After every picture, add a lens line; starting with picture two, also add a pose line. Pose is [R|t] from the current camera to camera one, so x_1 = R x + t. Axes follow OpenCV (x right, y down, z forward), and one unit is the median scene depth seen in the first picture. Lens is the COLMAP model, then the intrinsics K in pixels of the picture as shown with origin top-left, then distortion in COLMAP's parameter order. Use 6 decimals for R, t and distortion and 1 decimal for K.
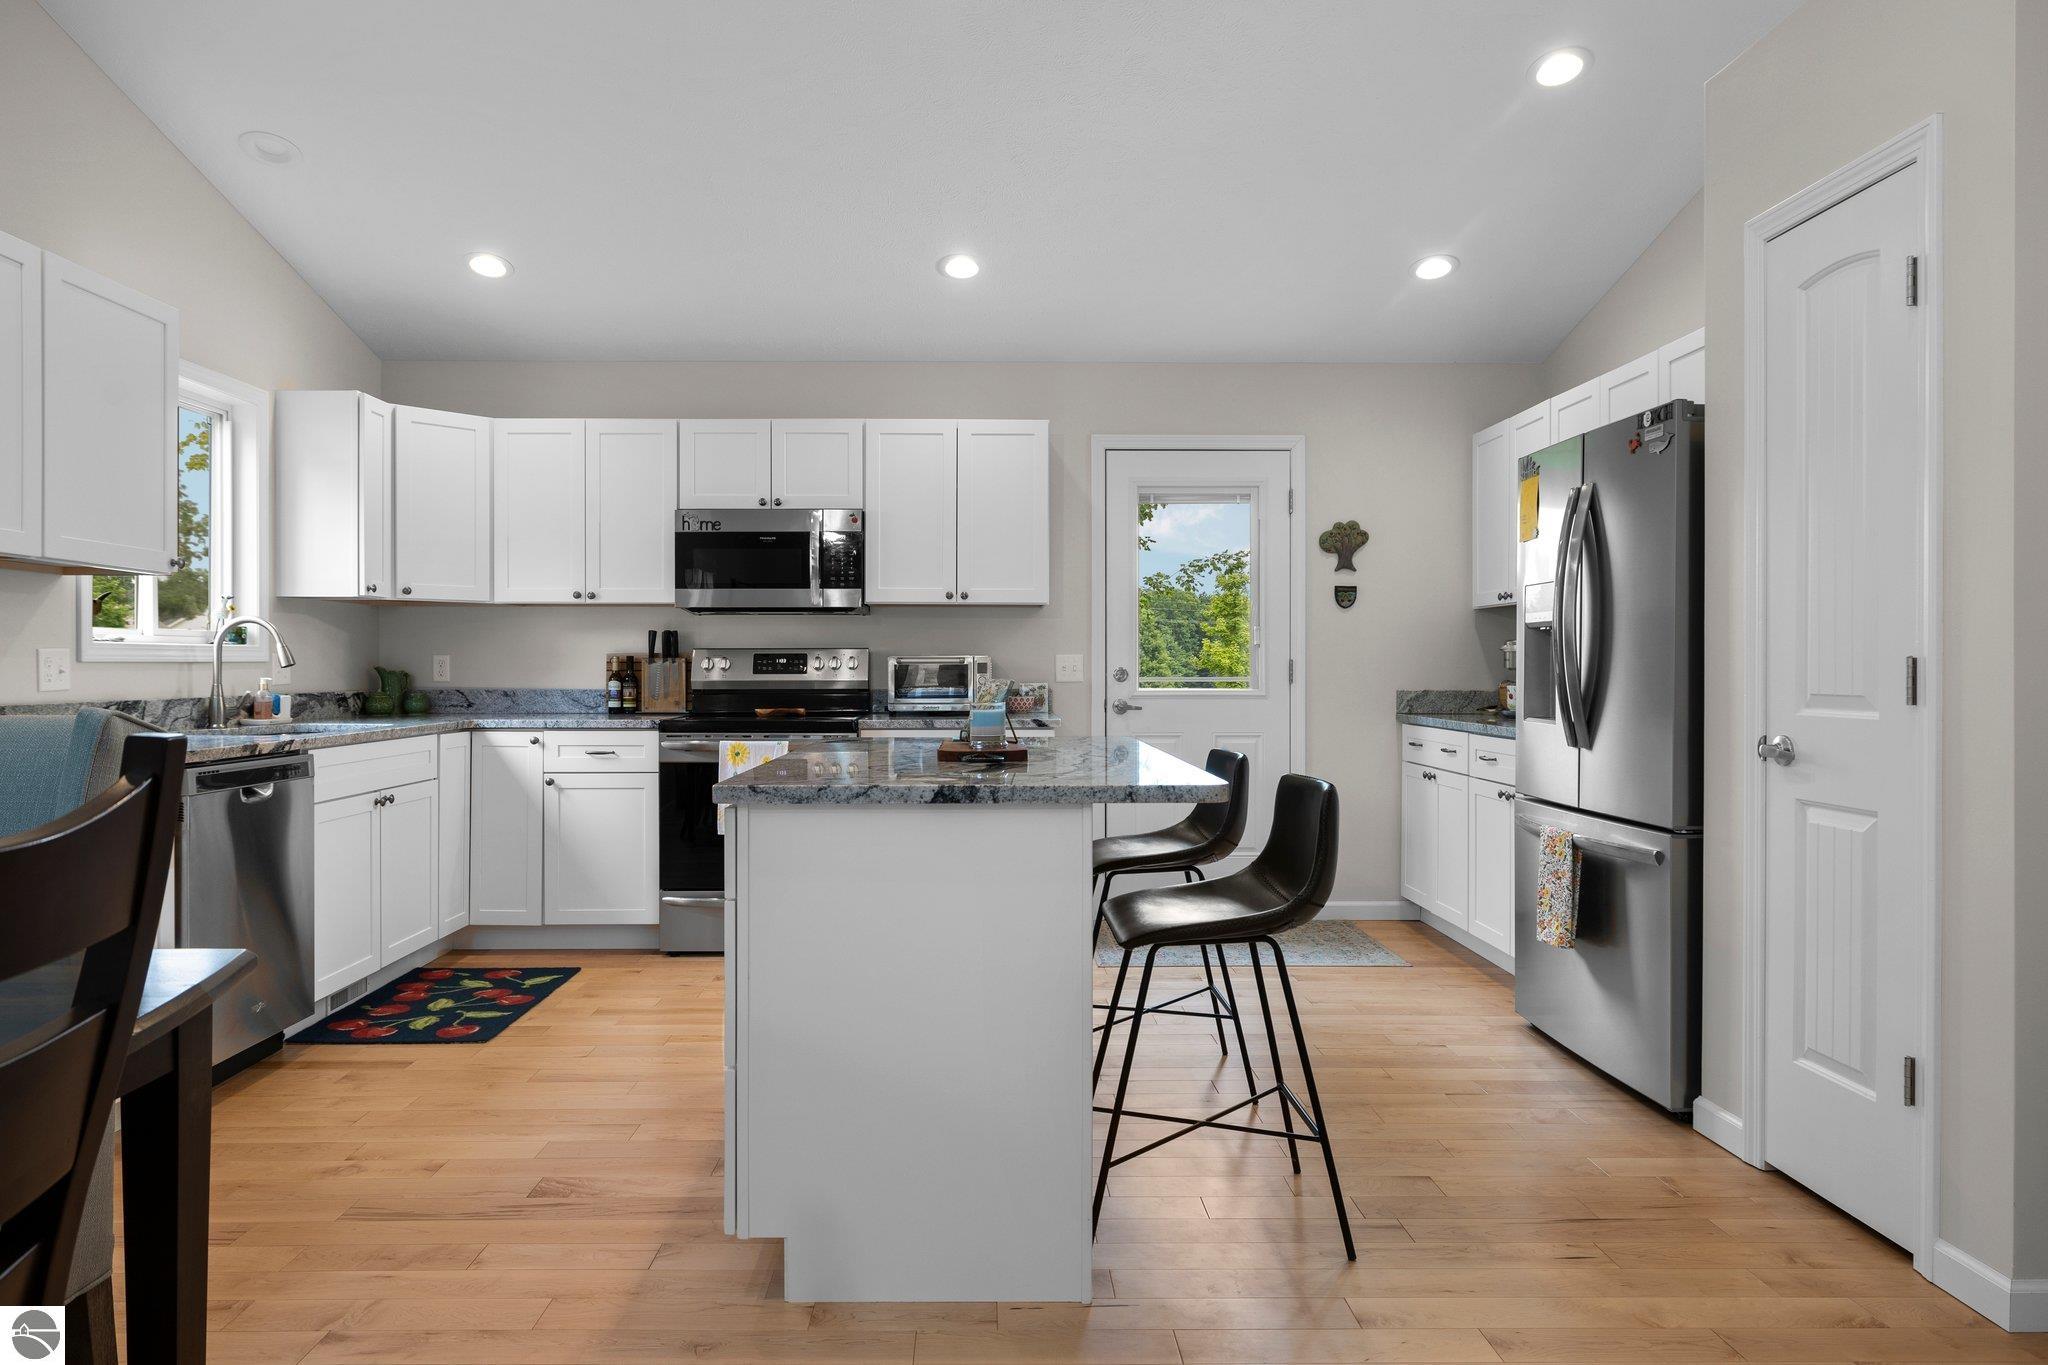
lens RADIAL K [[1256.9, 0, 986.9], [0, 1256.9, 675.5], [0, 0, 1]] dist [-0.005772, -0.000963]
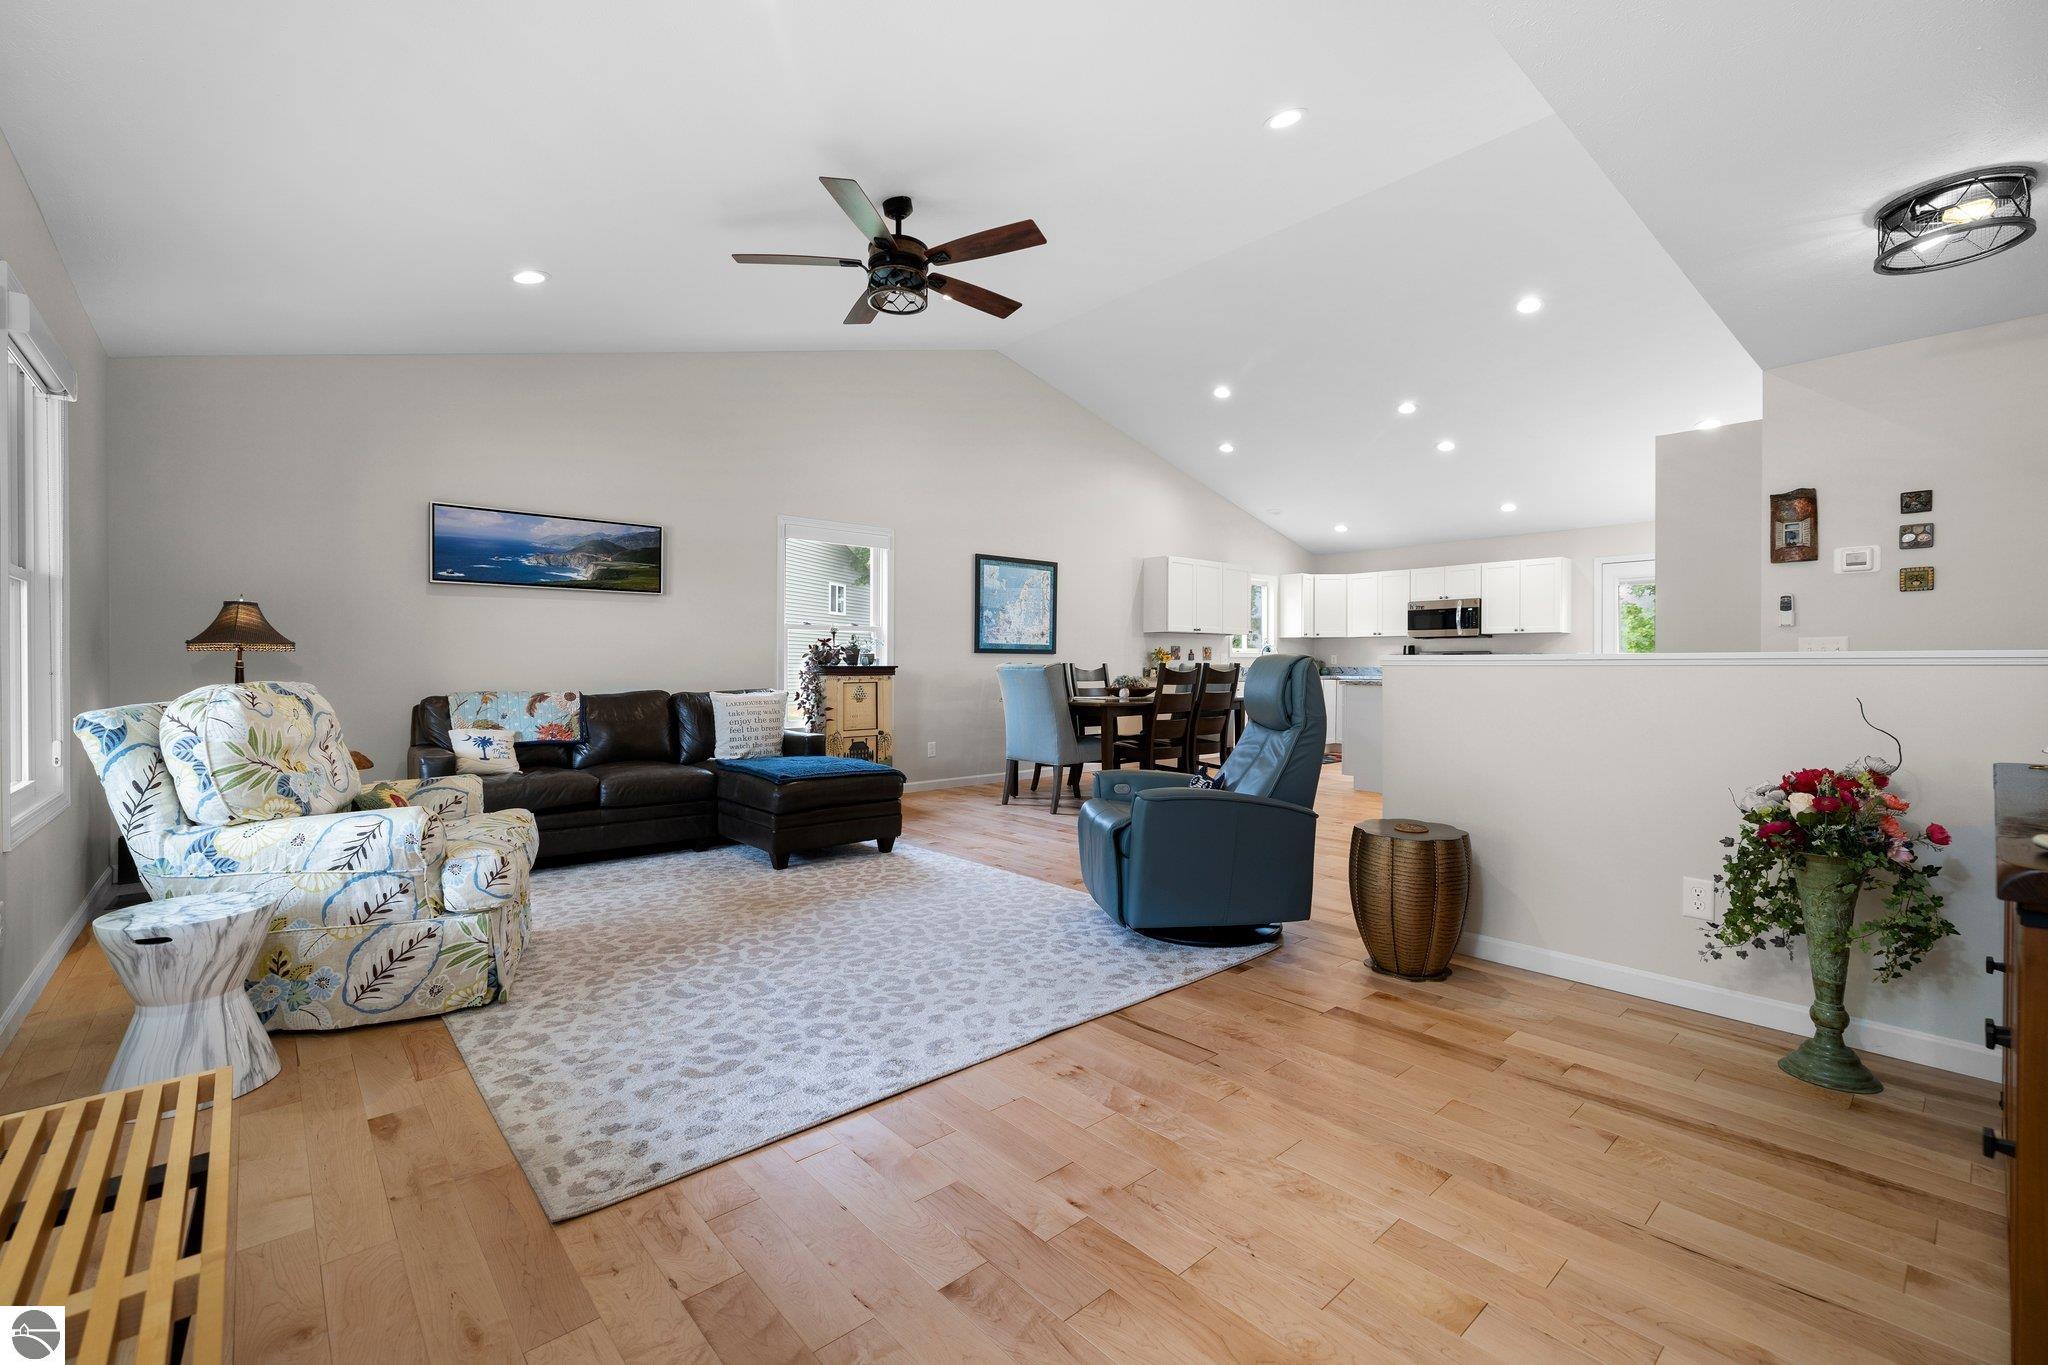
lens RADIAL K [[867.4, 0, 1017.1], [0, 867.4, 665.3], [0, 0, 1]] dist [-0.006122, -0.000041]
pose [[0.661807, 0.000266, -0.749674, 0.704756], [-0.005540, 0.999974, -0.004536, 0.024162], [0.749654, 0.007154, 0.661792, -1.050688]]
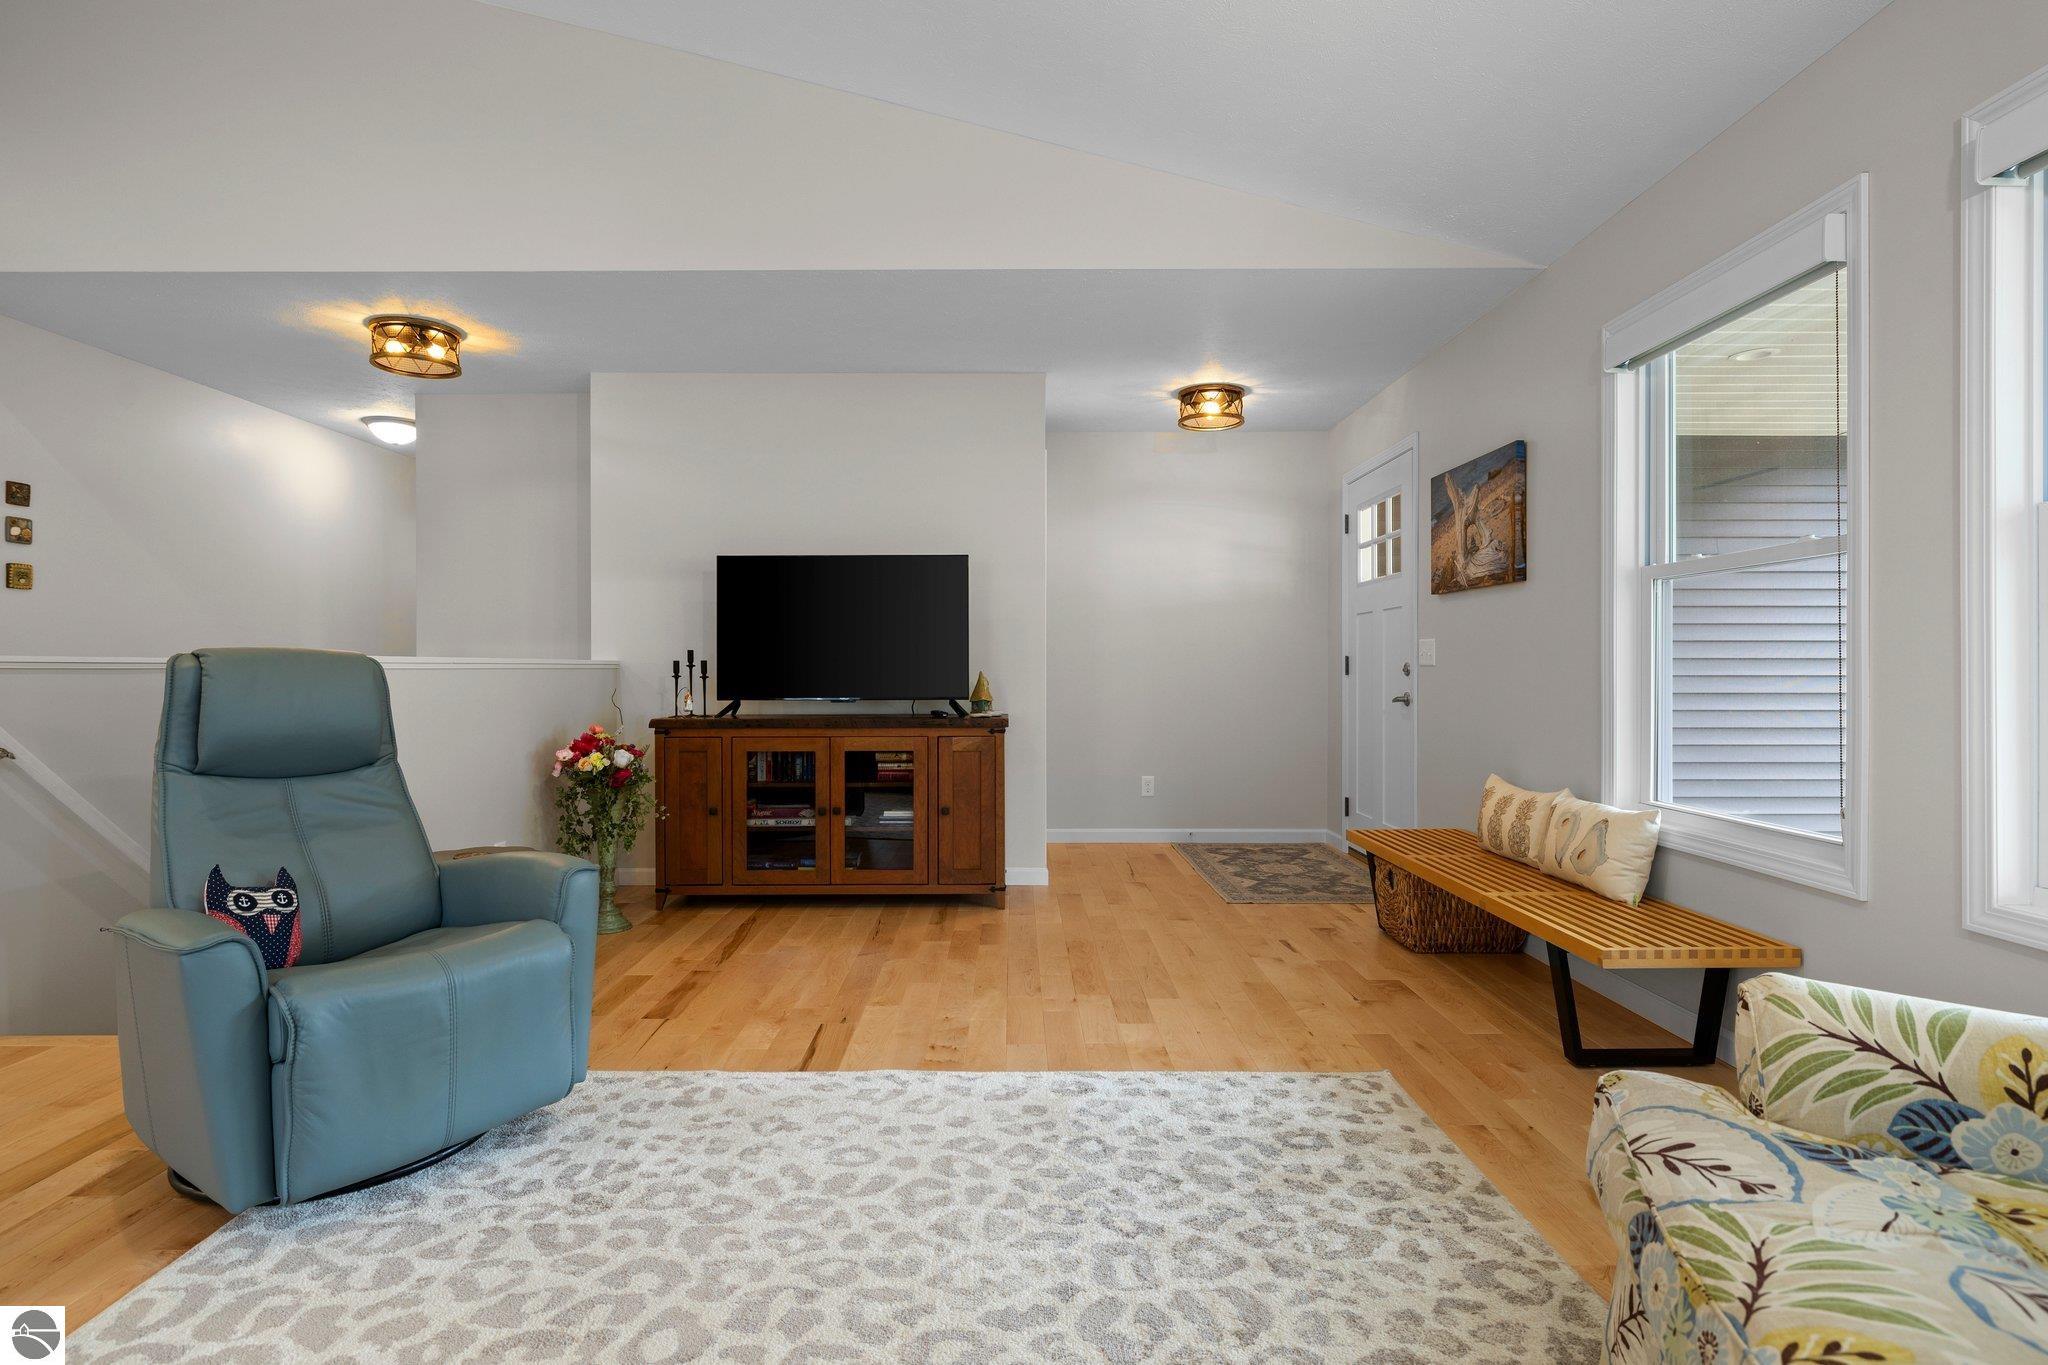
lens RADIAL K [[1014.0, 0, 1023.0], [0, 1014.0, 675.2], [0, 0, 1]] dist [-0.014241, 0.005279]
pose [[-0.008211, -0.006621, 0.999944, -0.246567], [0.006974, 0.999953, 0.006678, 0.022182], [-0.999942, 0.007029, -0.008165, -0.749274]]
